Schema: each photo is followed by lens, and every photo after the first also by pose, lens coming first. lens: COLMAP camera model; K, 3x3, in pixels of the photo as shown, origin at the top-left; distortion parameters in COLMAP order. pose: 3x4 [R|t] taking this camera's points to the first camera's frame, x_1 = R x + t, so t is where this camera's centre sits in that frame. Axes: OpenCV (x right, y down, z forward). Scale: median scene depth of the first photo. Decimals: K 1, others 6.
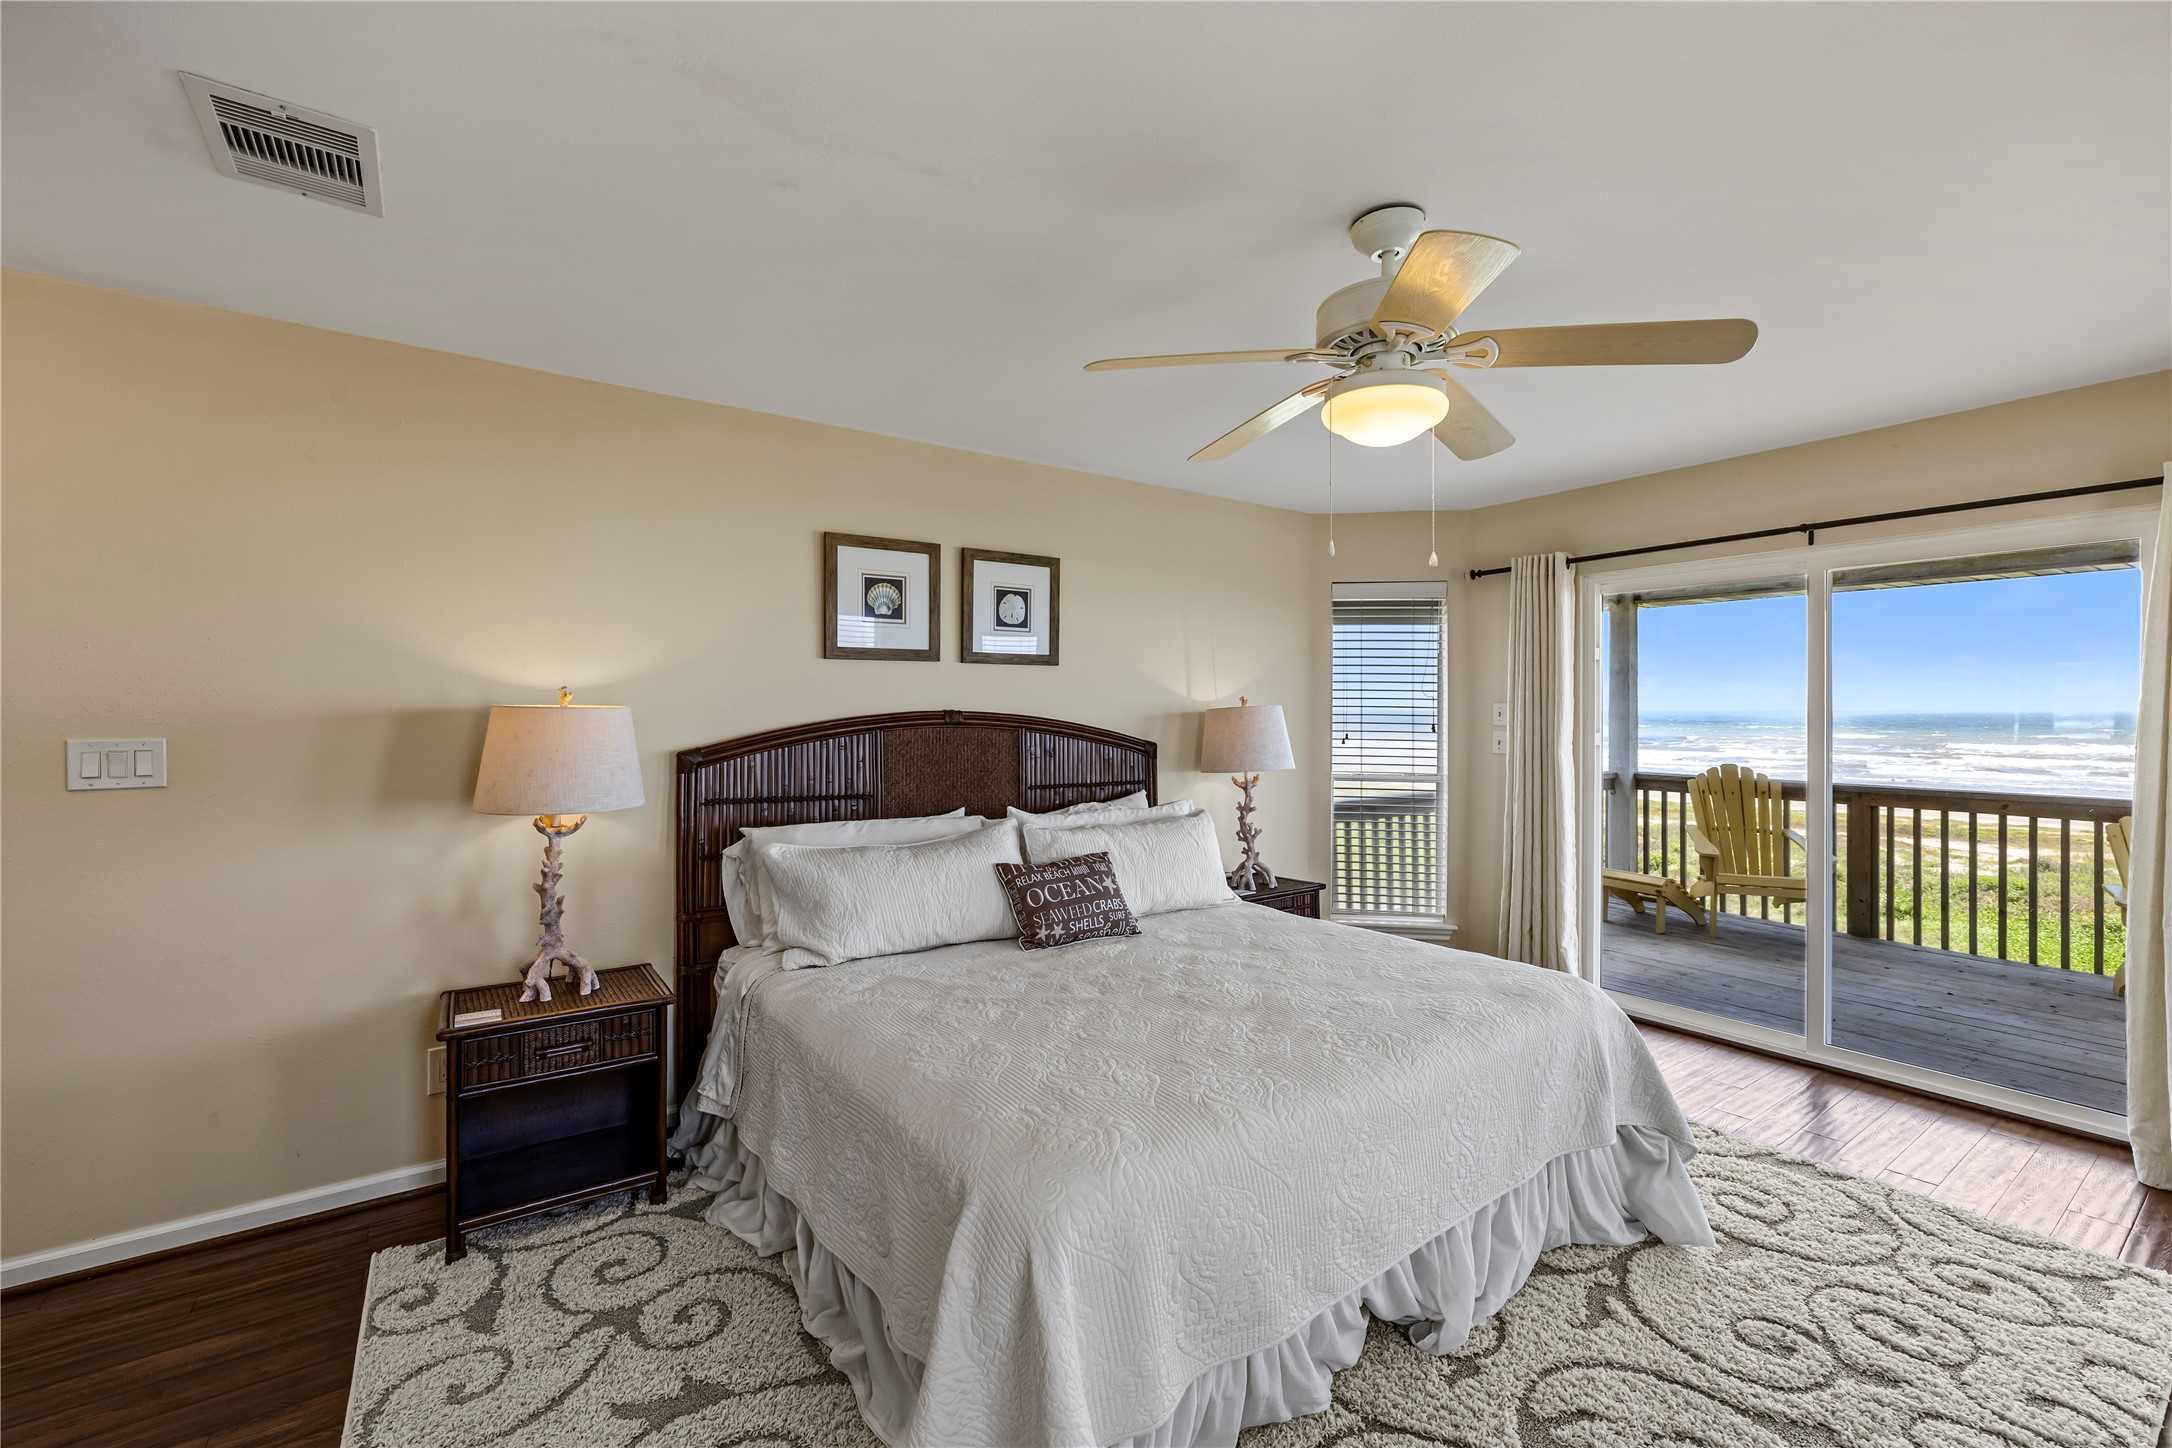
lens RADIAL K [[910.4, 0, 1089.7], [0, 910.4, 709.5], [0, 0, 1]] dist [0.001417, -0.000098]
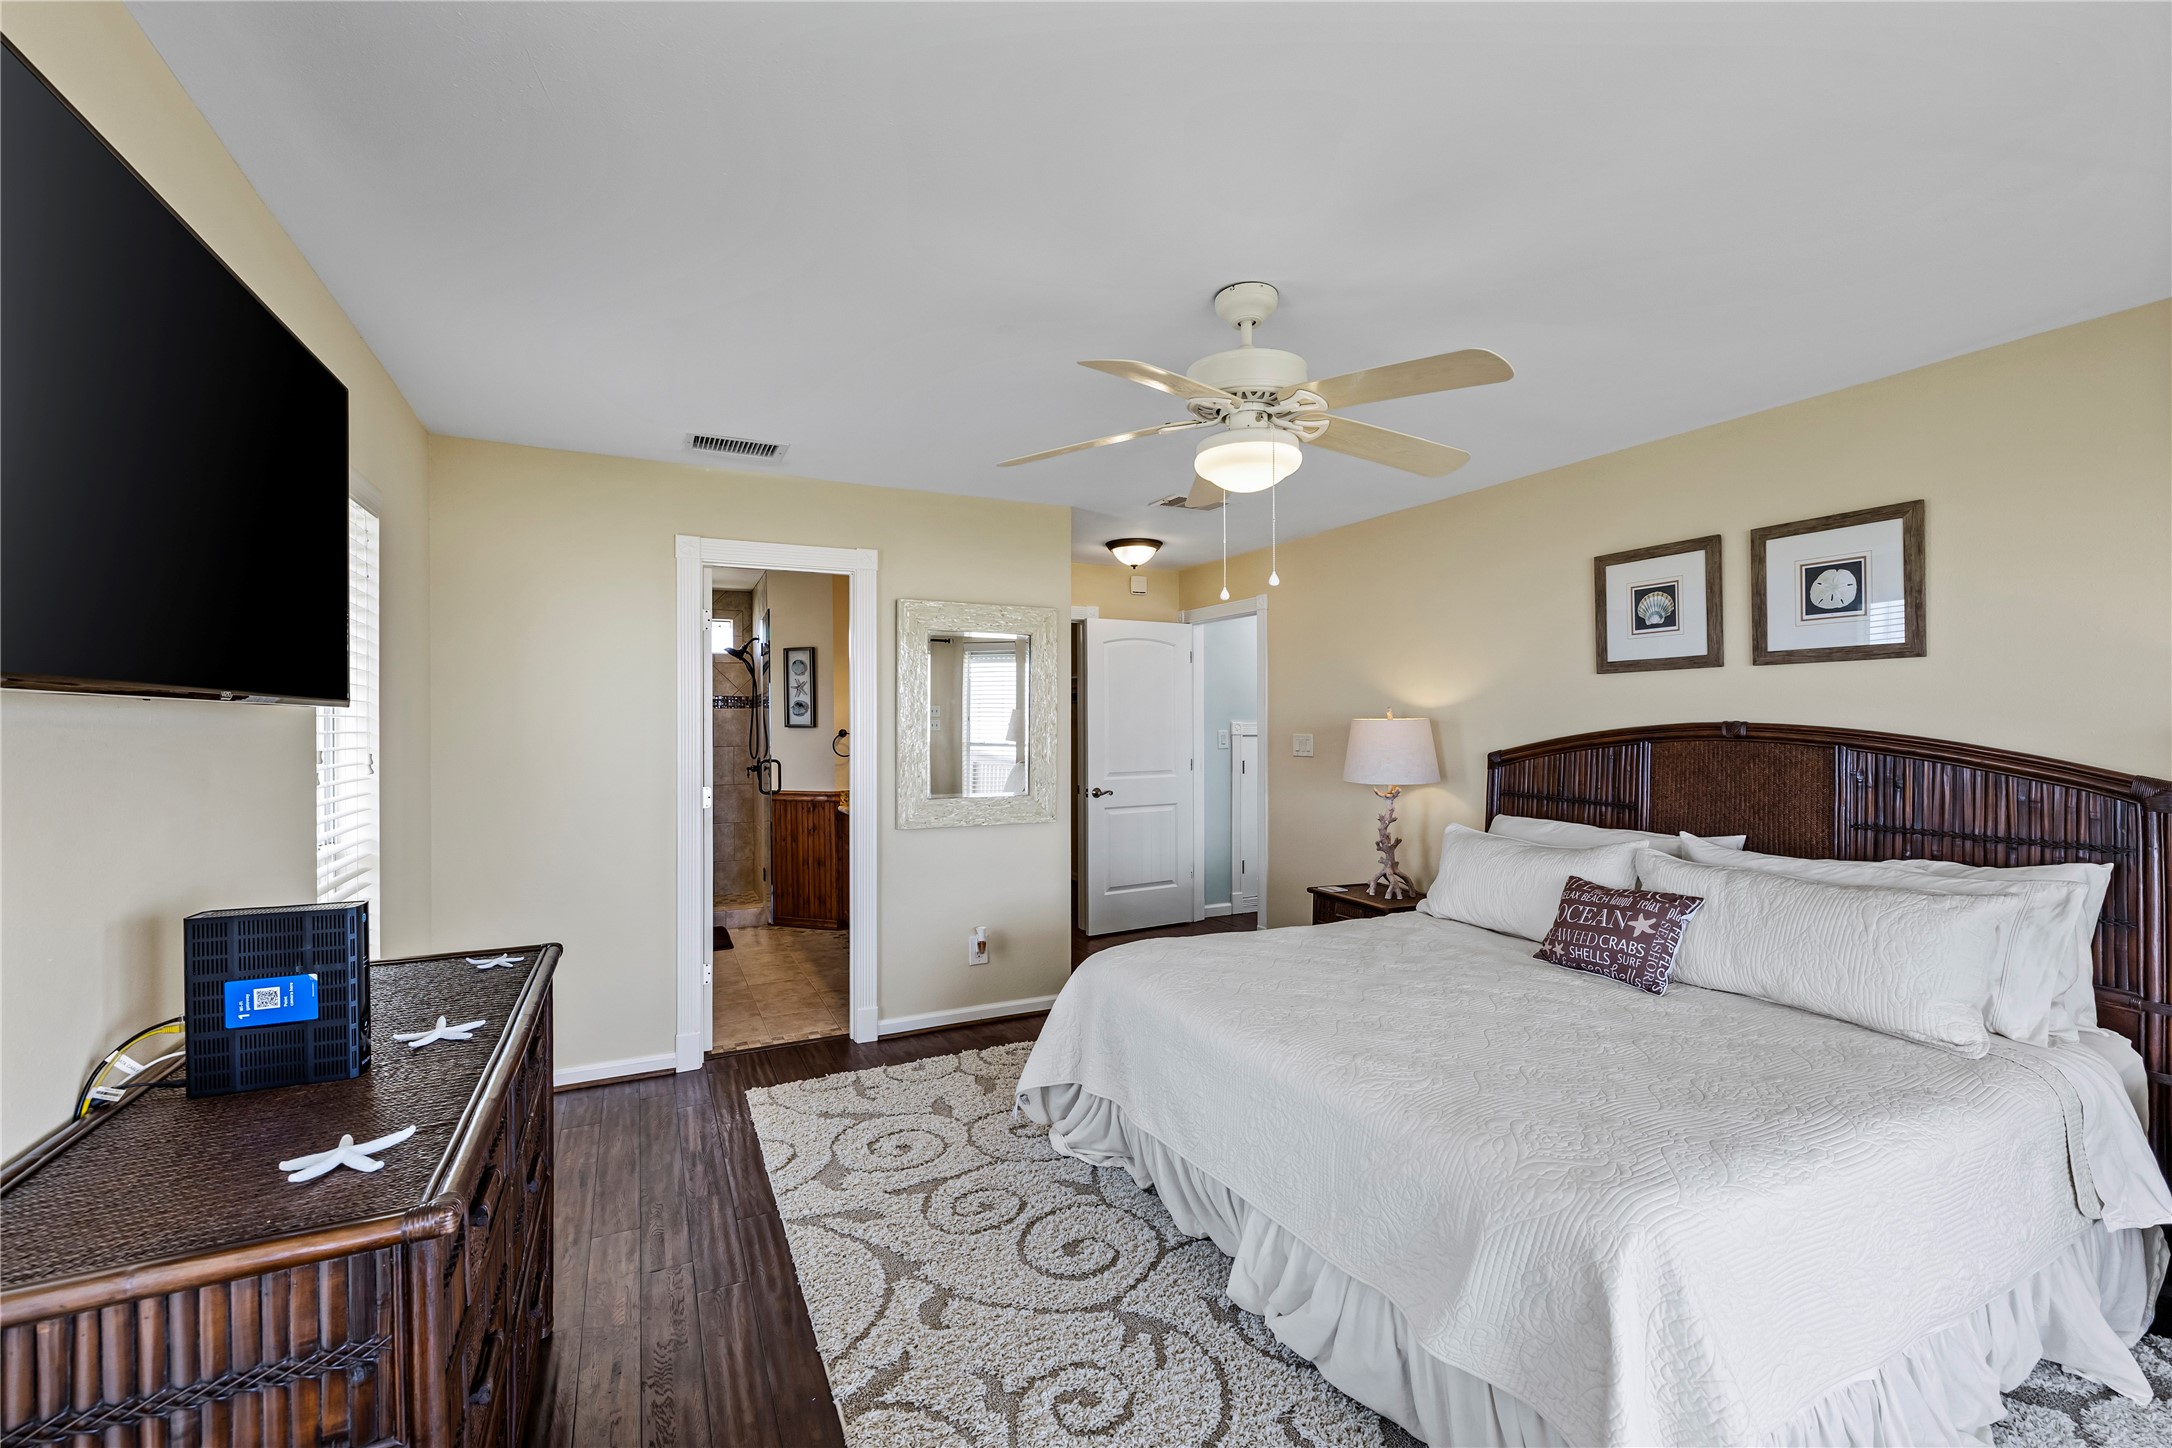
lens RADIAL K [[910.4, 0, 1095.5], [0, 910.4, 726.8], [0, 0, 1]] dist [0.001417, -0.000098]
pose [[-0.156825, 0.005606, -0.987611, 0.815313], [0.000790, 0.999984, 0.005551, 0.000248], [0.987626, 0.000090, -0.156827, 0.543866]]
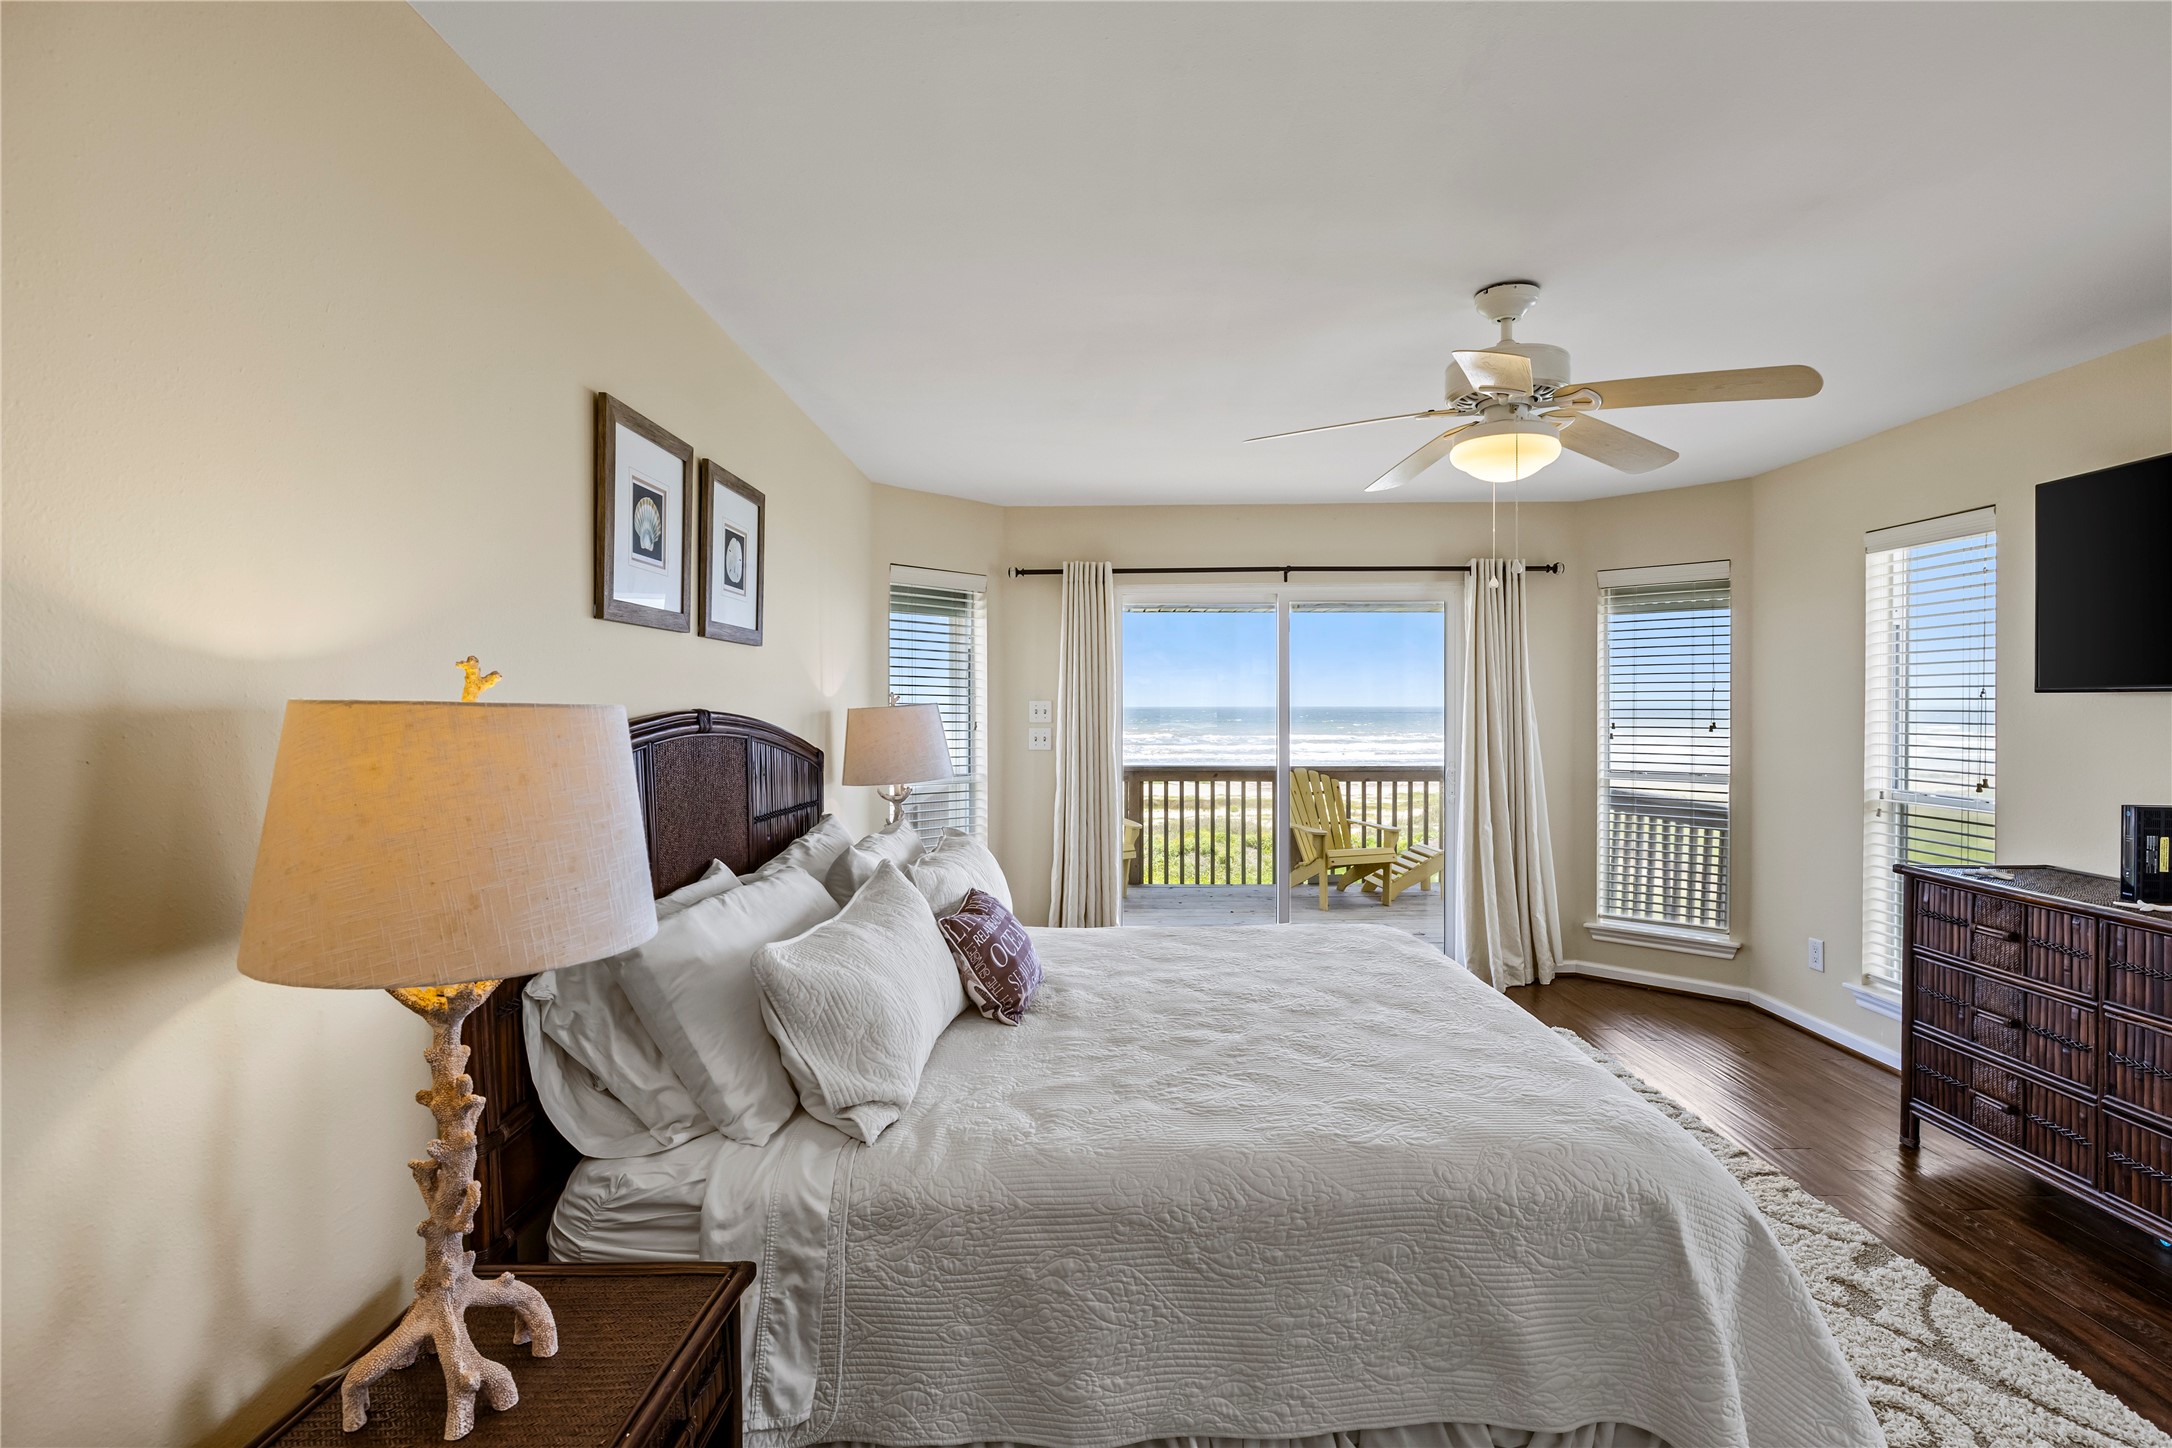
lens RADIAL K [[1022.4, 0, 1086.0], [0, 1022.4, 717.5], [0, 0, 1]] dist [-0.004787, 0.001116]
pose [[0.586955, -0.010311, 0.809554, -0.583794], [0.003435, 0.999942, 0.010245, -0.000389], [-0.809612, -0.003233, 0.586956, 0.365815]]
